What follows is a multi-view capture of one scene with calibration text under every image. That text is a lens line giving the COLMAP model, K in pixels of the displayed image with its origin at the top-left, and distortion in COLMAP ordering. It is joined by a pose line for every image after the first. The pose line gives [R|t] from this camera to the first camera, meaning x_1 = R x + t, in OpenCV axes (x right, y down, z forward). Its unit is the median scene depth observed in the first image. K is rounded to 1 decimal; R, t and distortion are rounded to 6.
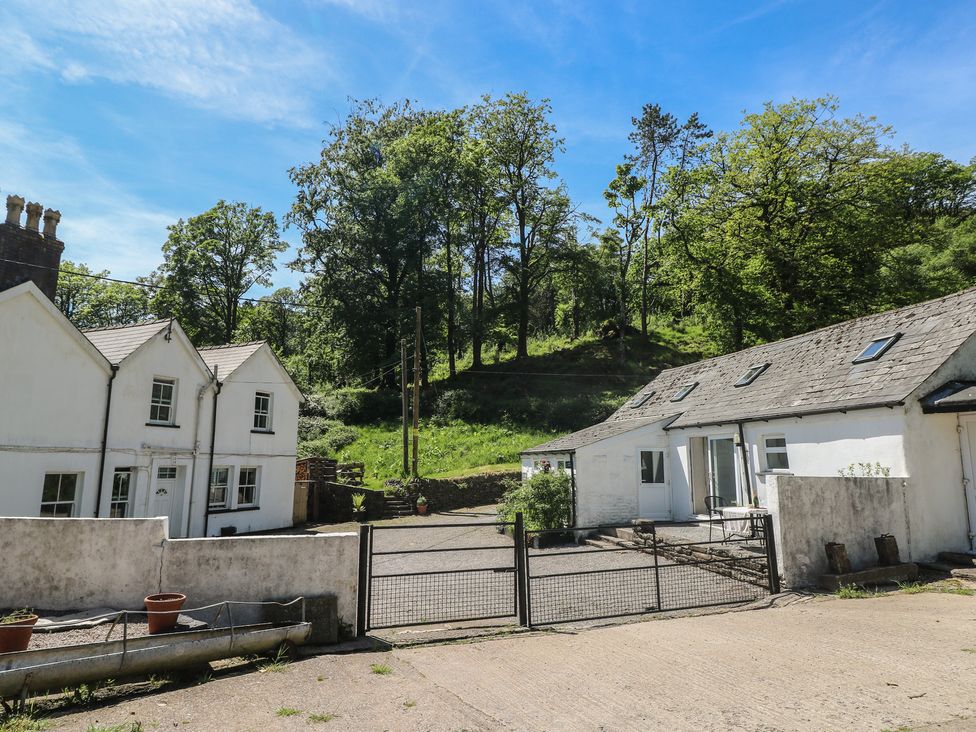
lens RADIAL K [[607.7, 0, 485.2], [0, 607.7, 358.8], [0, 0, 1]] dist [0.004628, -0.012801]
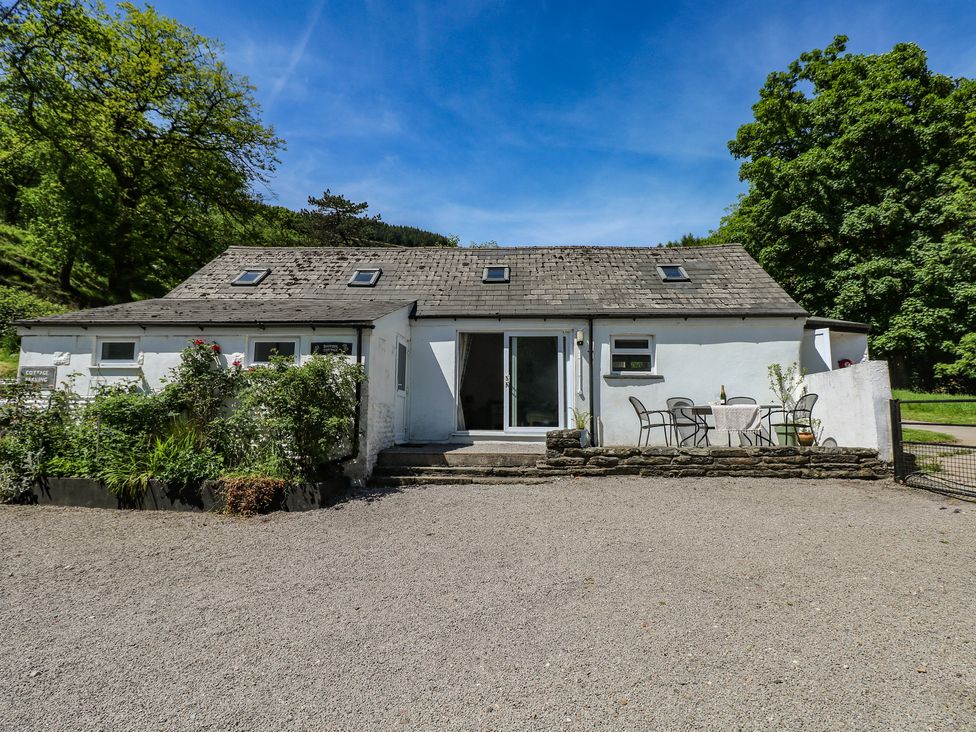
lens RADIAL K [[534.9, 0, 481.2], [0, 534.9, 360.9], [0, 0, 1]] dist [0.000769, -0.013658]
pose [[0.285068, 0.110833, 0.952078, -0.273947], [-0.170207, 0.983360, -0.063512, 0.191715], [-0.943274, -0.143945, 0.299189, 0.727732]]
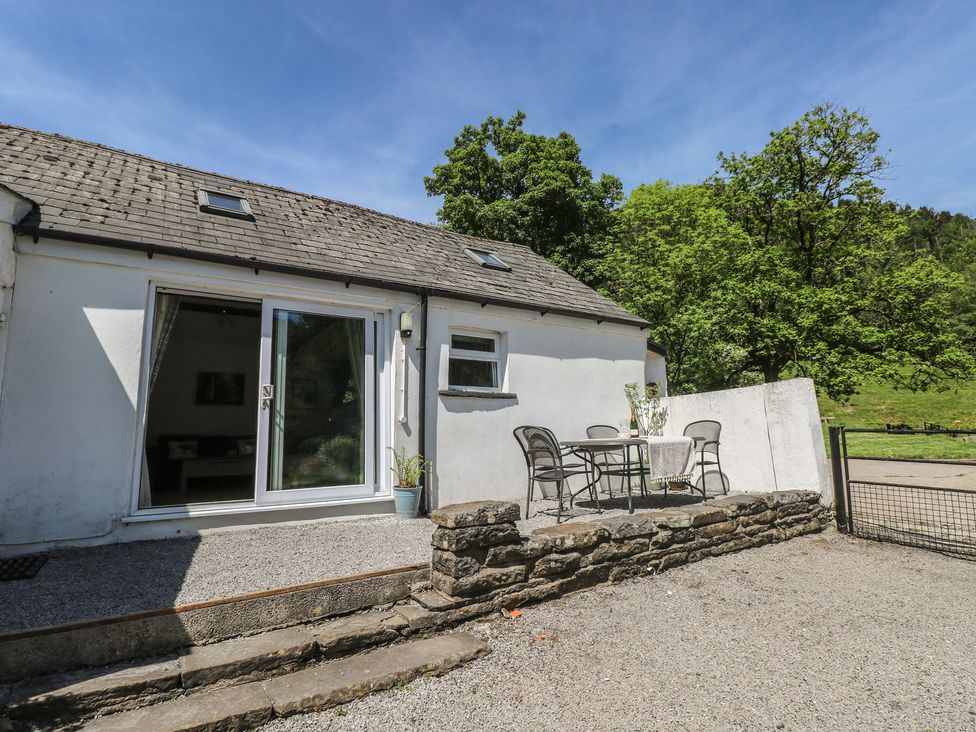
lens RADIAL K [[514.6, 0, 484.4], [0, 514.6, 357.4], [0, 0, 1]] dist [0.001175, -0.014433]
pose [[-0.357089, 0.169114, 0.918634, 0.009191], [-0.127939, 0.965350, -0.227446, 0.199427], [-0.925267, -0.198747, -0.323079, 0.865490]]
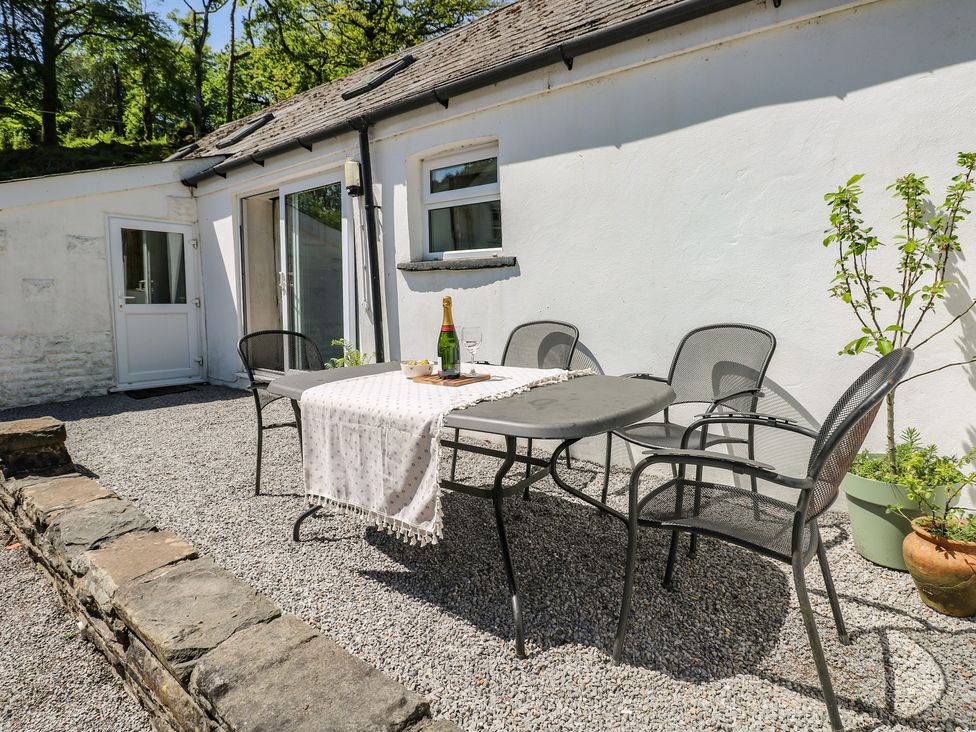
lens RADIAL K [[514.6, 0, 484.4], [0, 514.6, 357.4], [0, 0, 1]] dist [0.001175, -0.014433]
pose [[0.776972, -0.068584, 0.625788, 0.221470], [-0.107464, 0.965008, 0.239187, 0.125685], [-0.620295, -0.253091, 0.742414, 0.558822]]
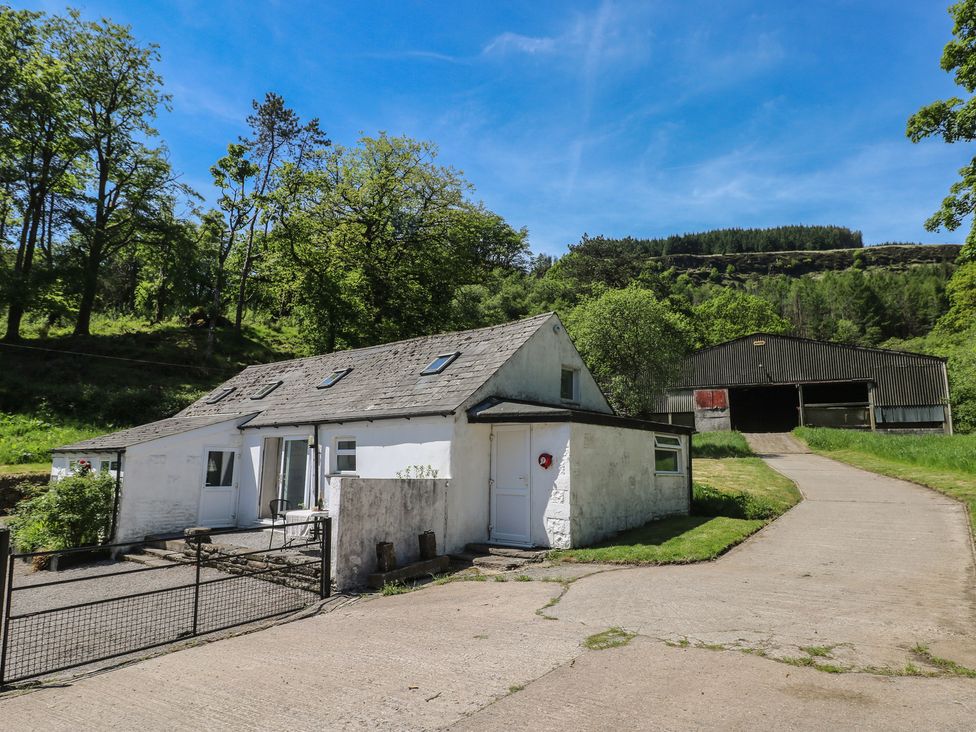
lens RADIAL K [[607.7, 0, 485.2], [0, 607.7, 358.8], [0, 0, 1]] dist [0.004628, -0.012801]
pose [[0.794434, 0.109668, 0.597367, 0.027529], [-0.108297, 0.993379, -0.038347, 0.005980], [-0.597617, -0.034228, 0.801051, 0.036800]]
